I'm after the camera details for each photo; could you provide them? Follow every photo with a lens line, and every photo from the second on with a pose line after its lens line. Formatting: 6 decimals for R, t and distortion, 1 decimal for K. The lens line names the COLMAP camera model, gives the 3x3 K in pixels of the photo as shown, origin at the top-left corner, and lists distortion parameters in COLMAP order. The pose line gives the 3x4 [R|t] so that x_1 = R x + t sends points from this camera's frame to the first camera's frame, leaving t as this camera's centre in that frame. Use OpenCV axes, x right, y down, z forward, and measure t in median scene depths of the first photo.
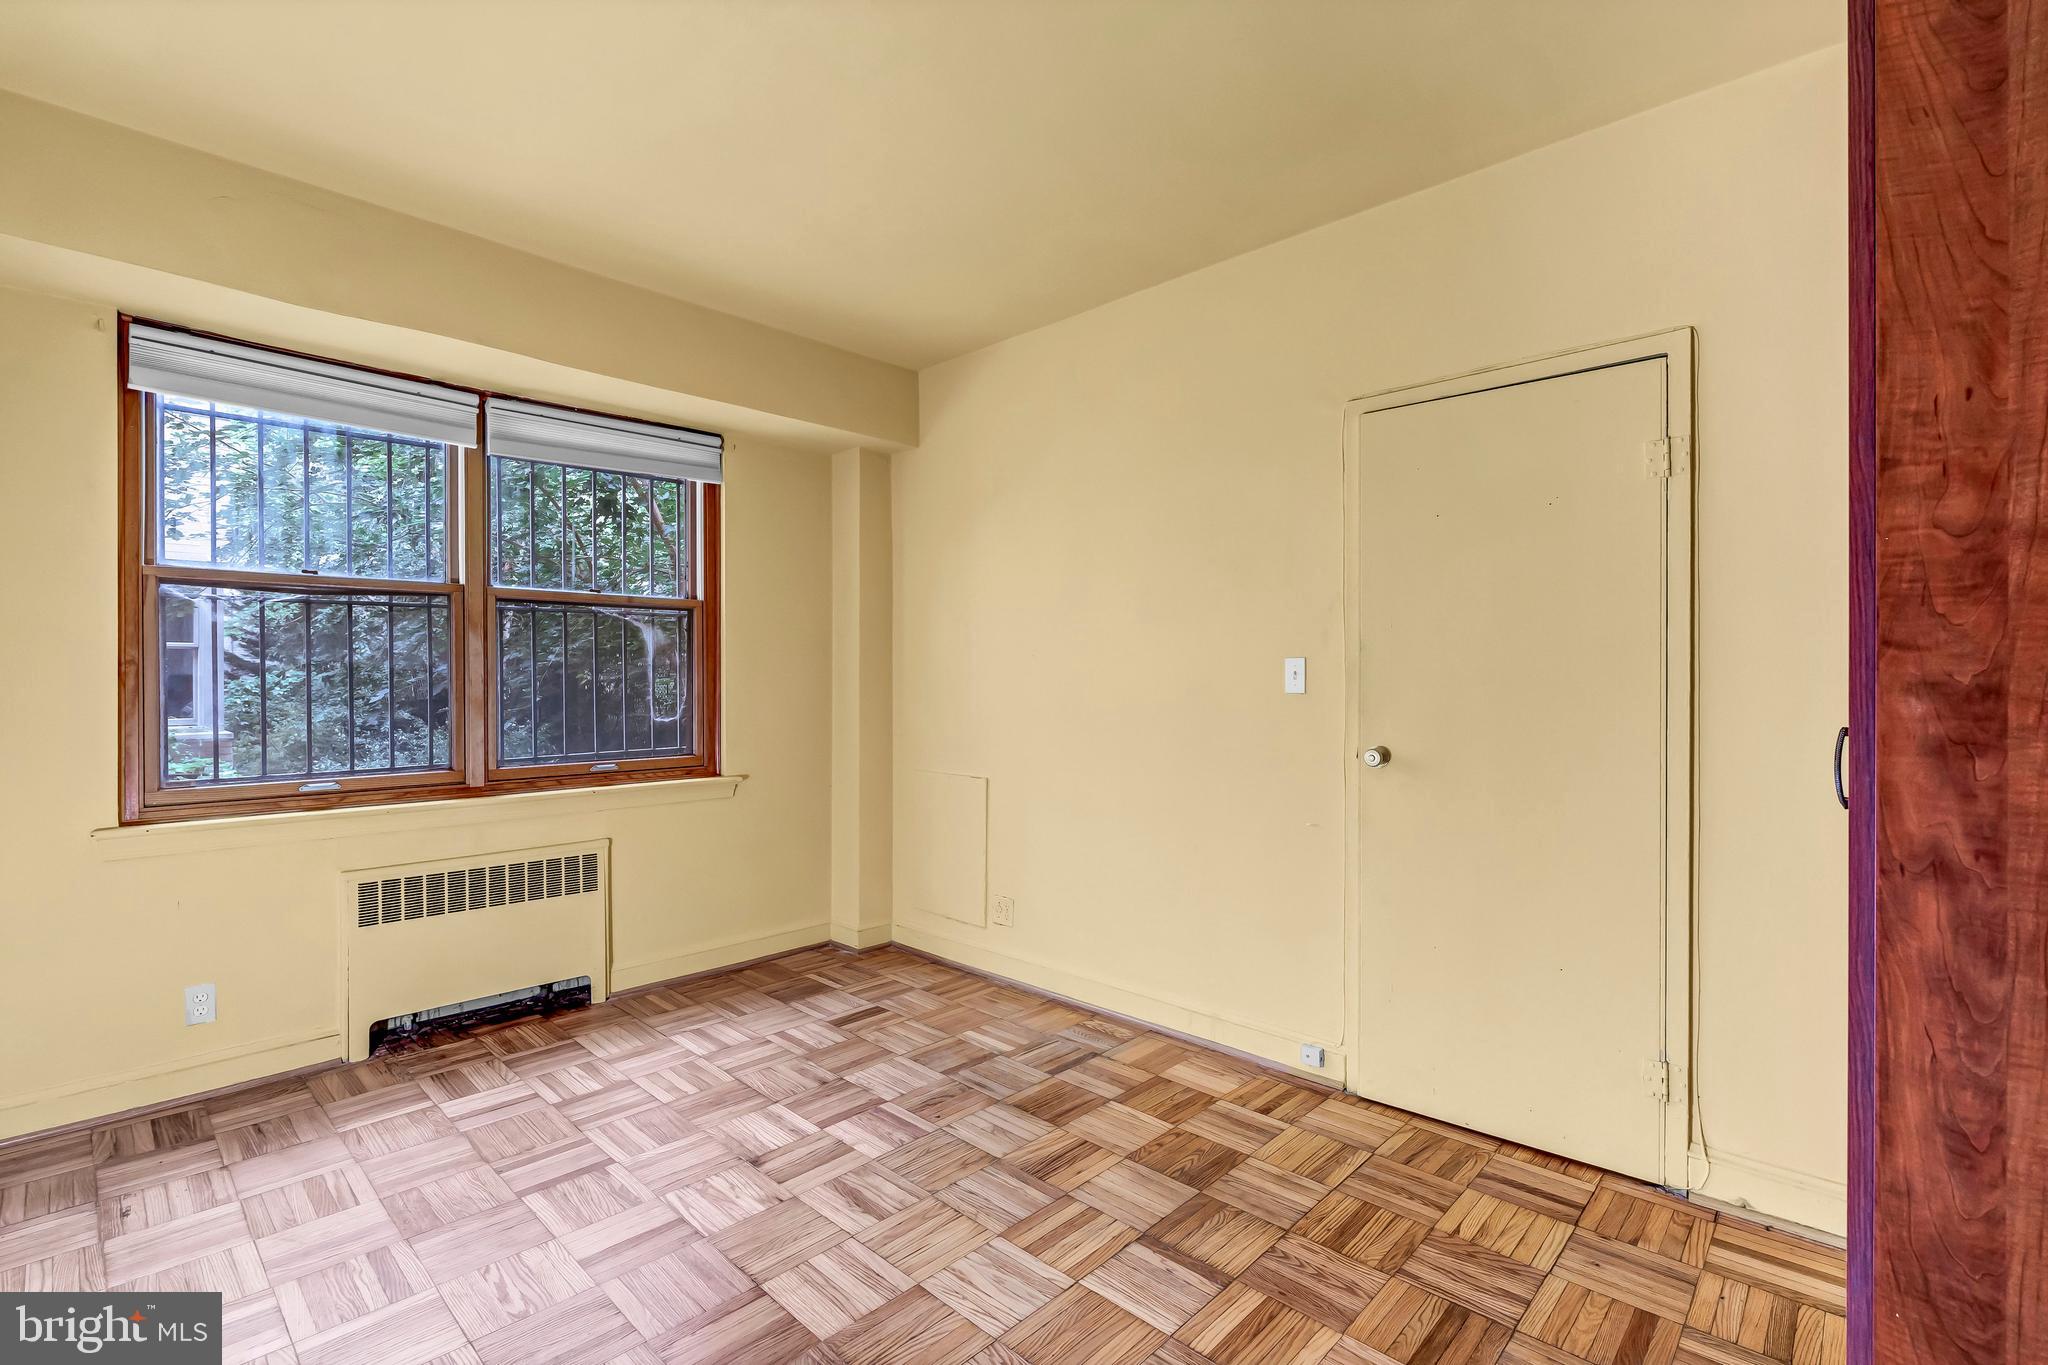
lens RADIAL K [[936.0, 0, 1026.6], [0, 936.0, 674.2], [0, 0, 1]] dist [0.000466, -0.000040]
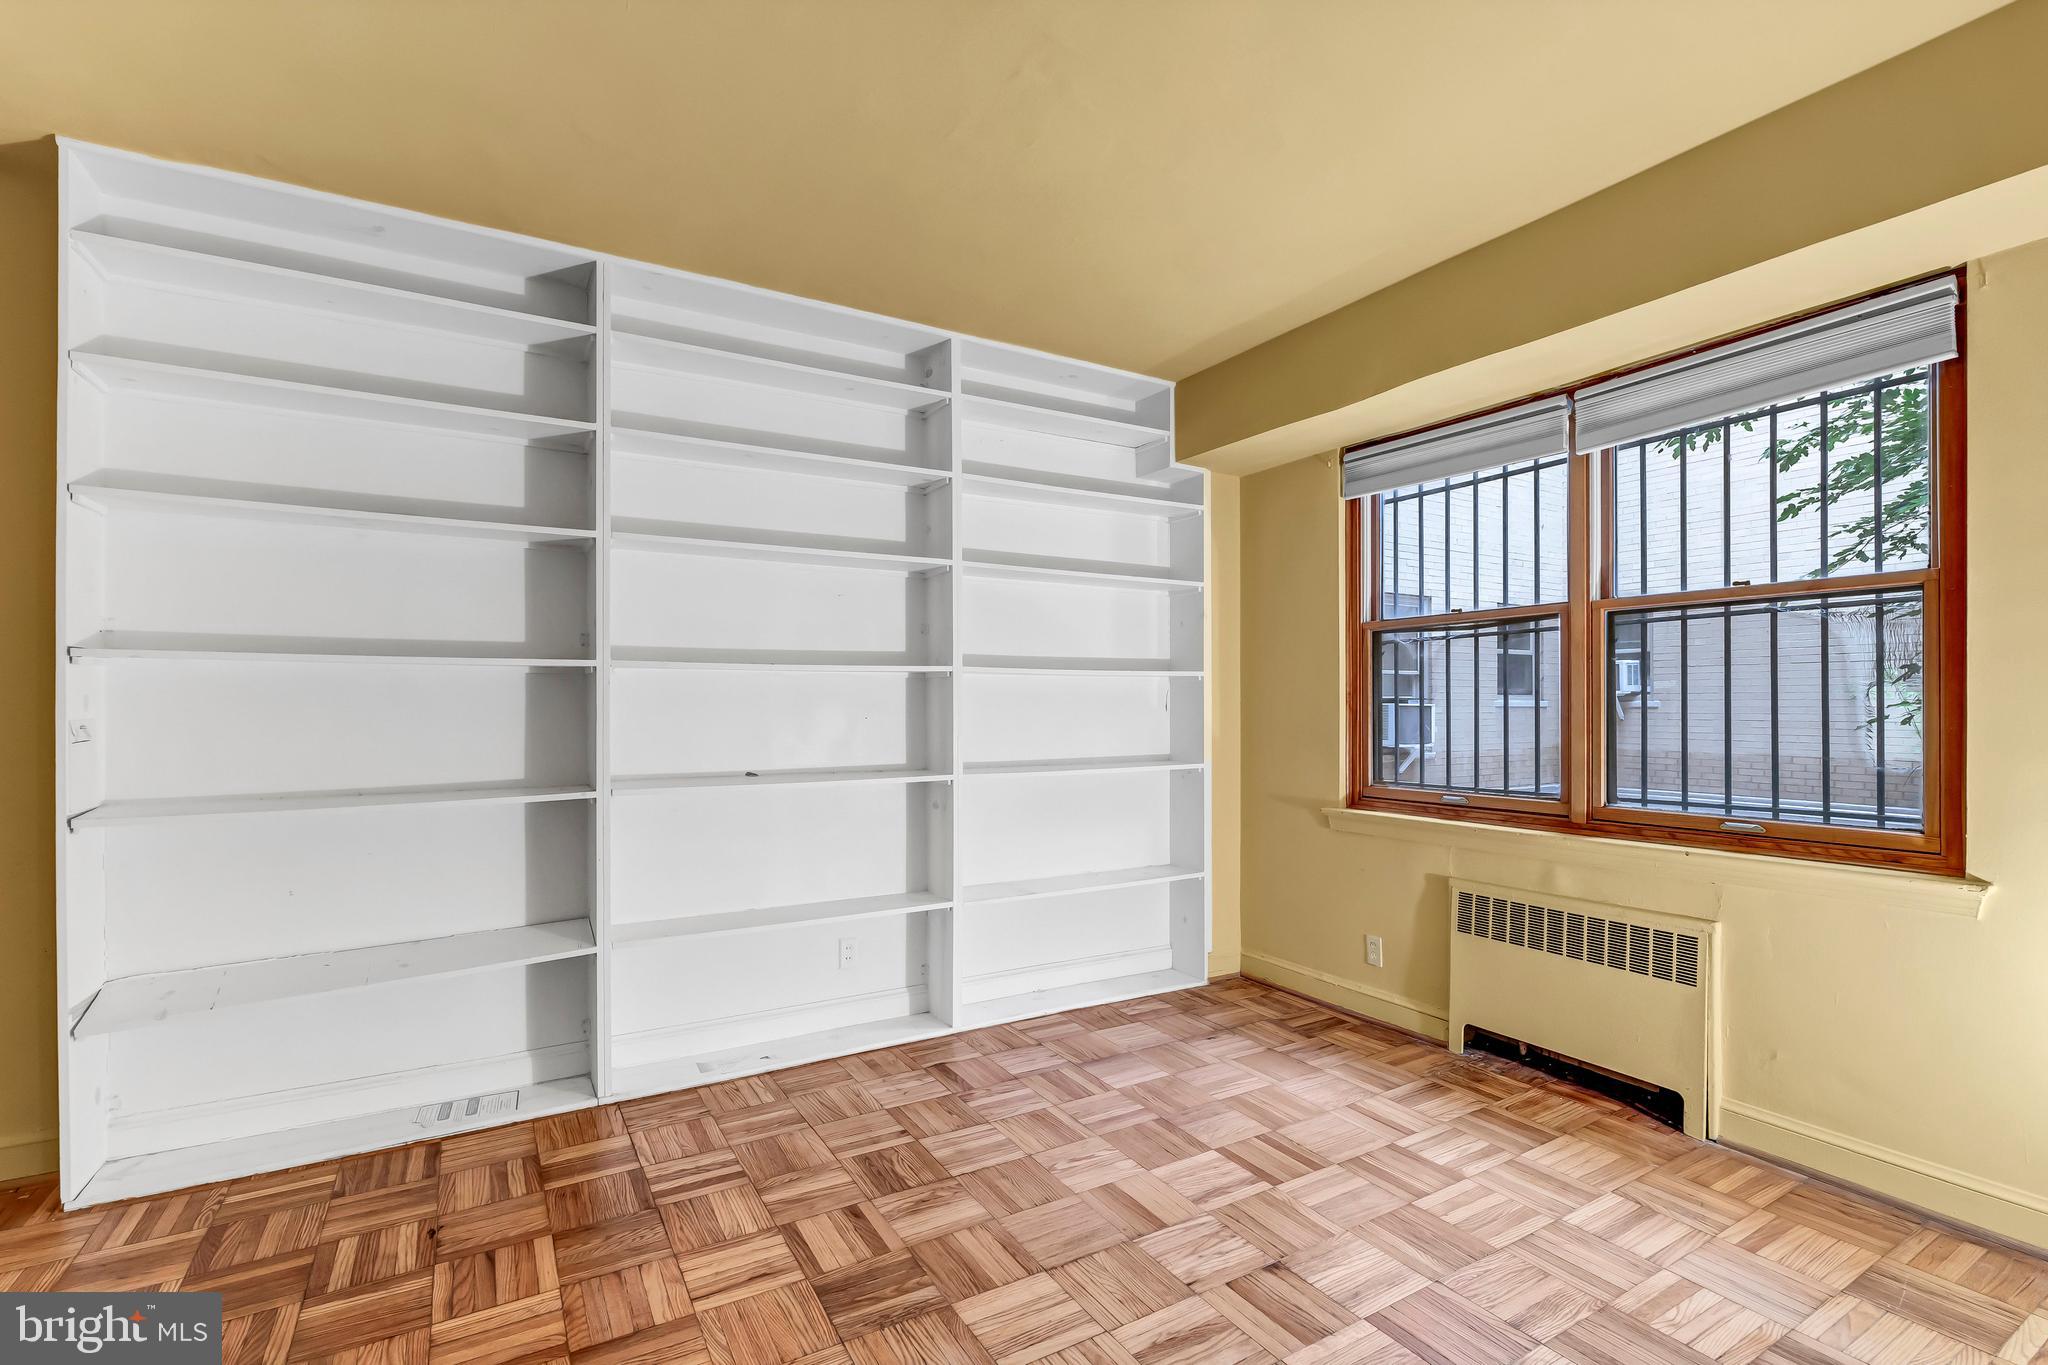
lens RADIAL K [[945.1, 0, 1024.8], [0, 945.1, 692.4], [0, 0, 1]] dist [-0.001476, -0.000357]
pose [[-0.273439, -0.011435, -0.961821, 0.502860], [0.004504, 0.999903, -0.013168, 0.004218], [0.961879, -0.007932, -0.273361, 0.839766]]
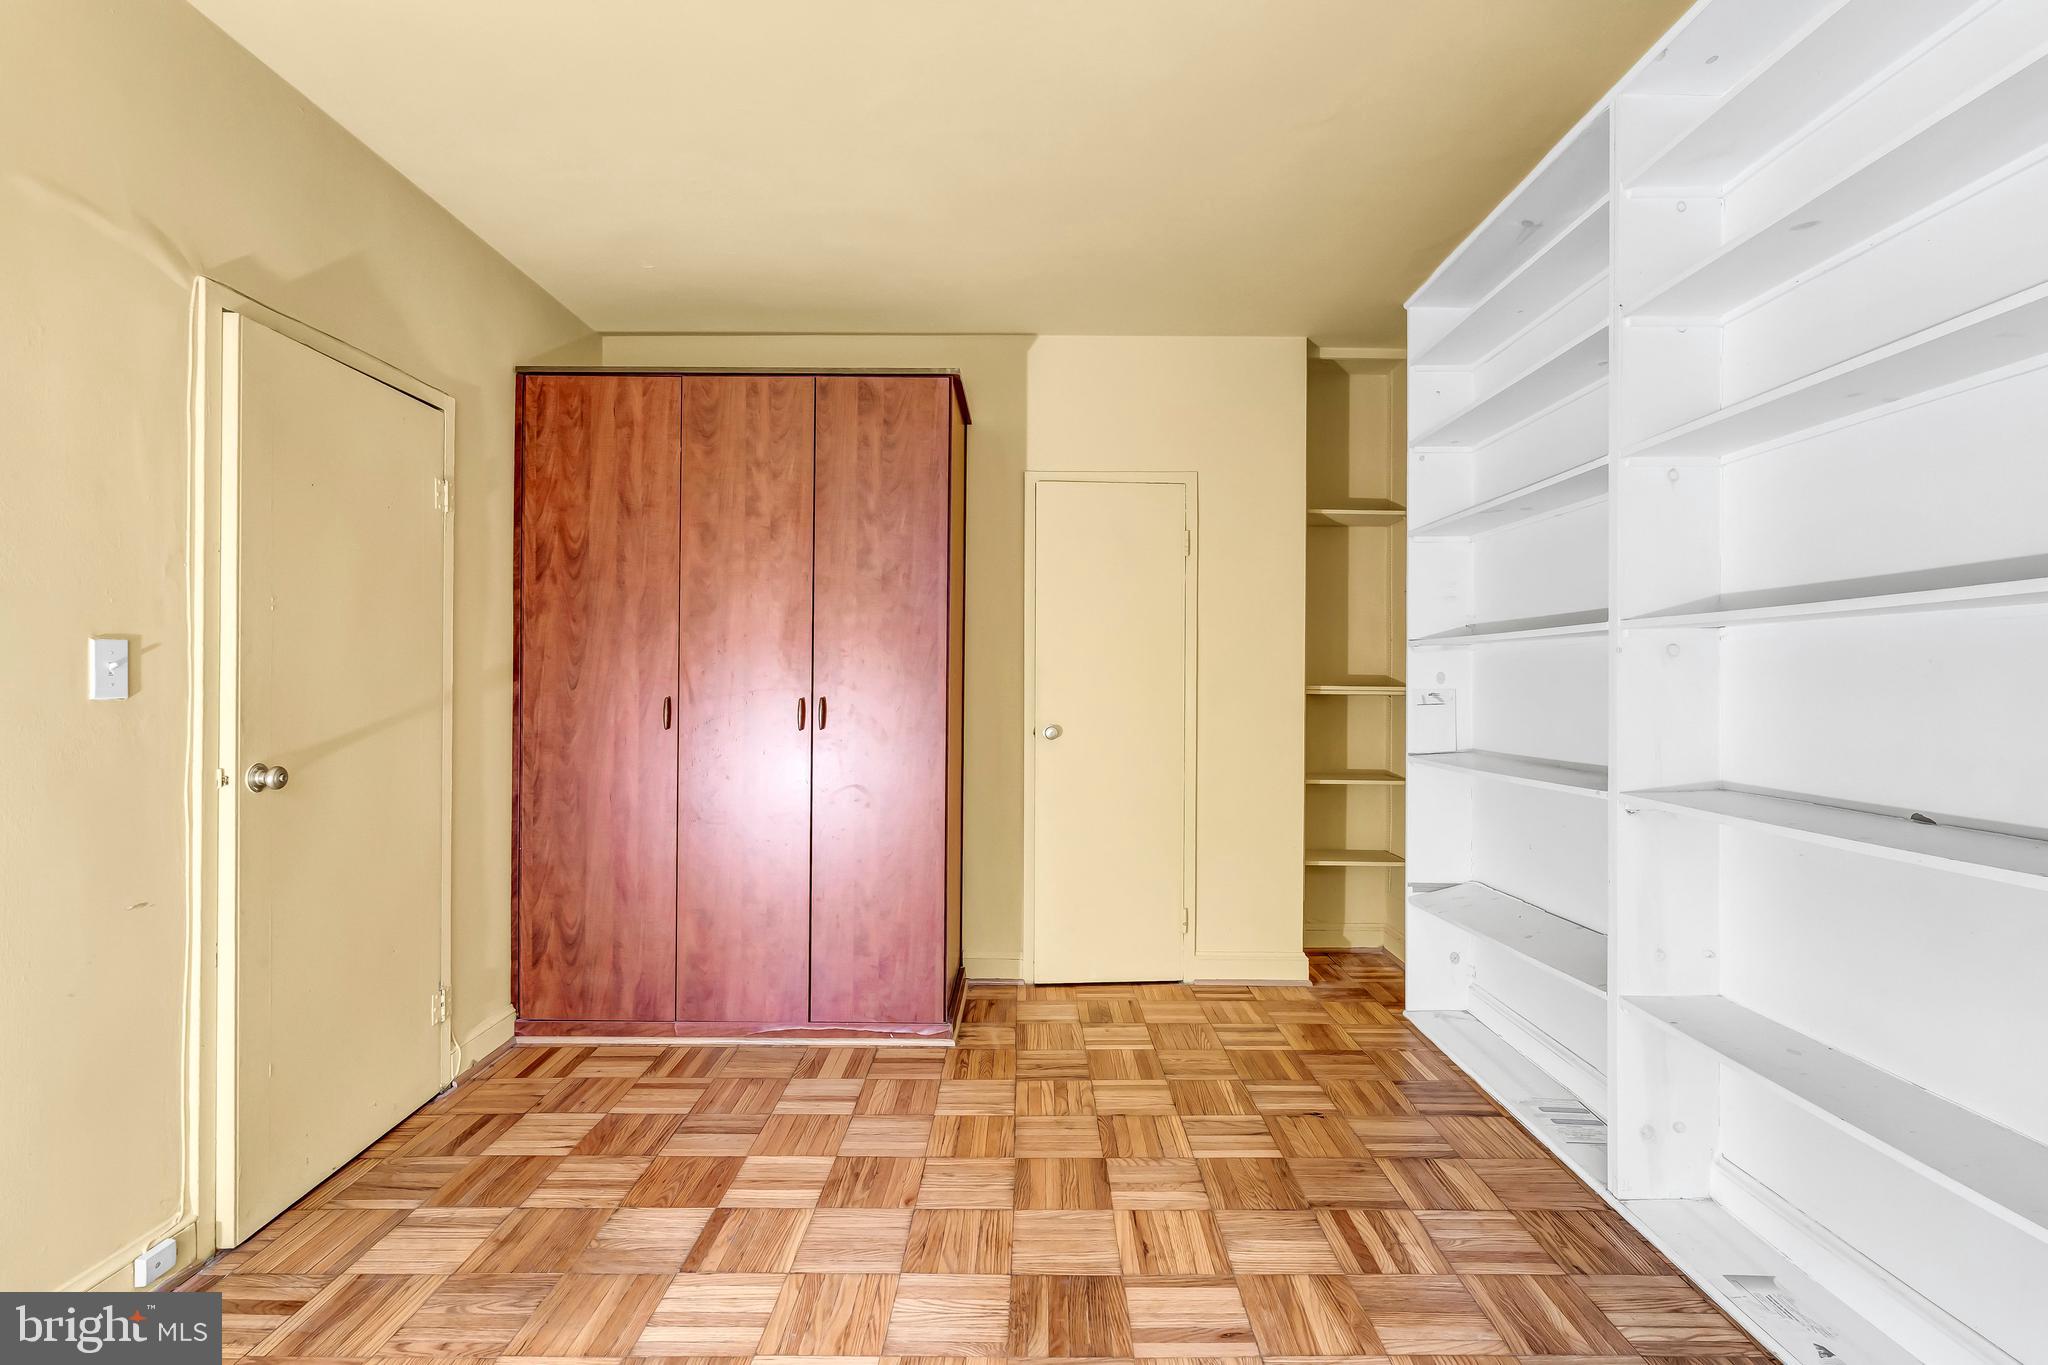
lens RADIAL K [[936.0, 0, 1026.6], [0, 936.0, 674.2], [0, 0, 1]] dist [0.000466, -0.000040]
pose [[-0.684886, -0.003062, 0.728644, -0.559260], [-0.007821, 0.999964, -0.003149, 0.004530], [-0.728608, -0.007855, -0.684886, 0.997312]]
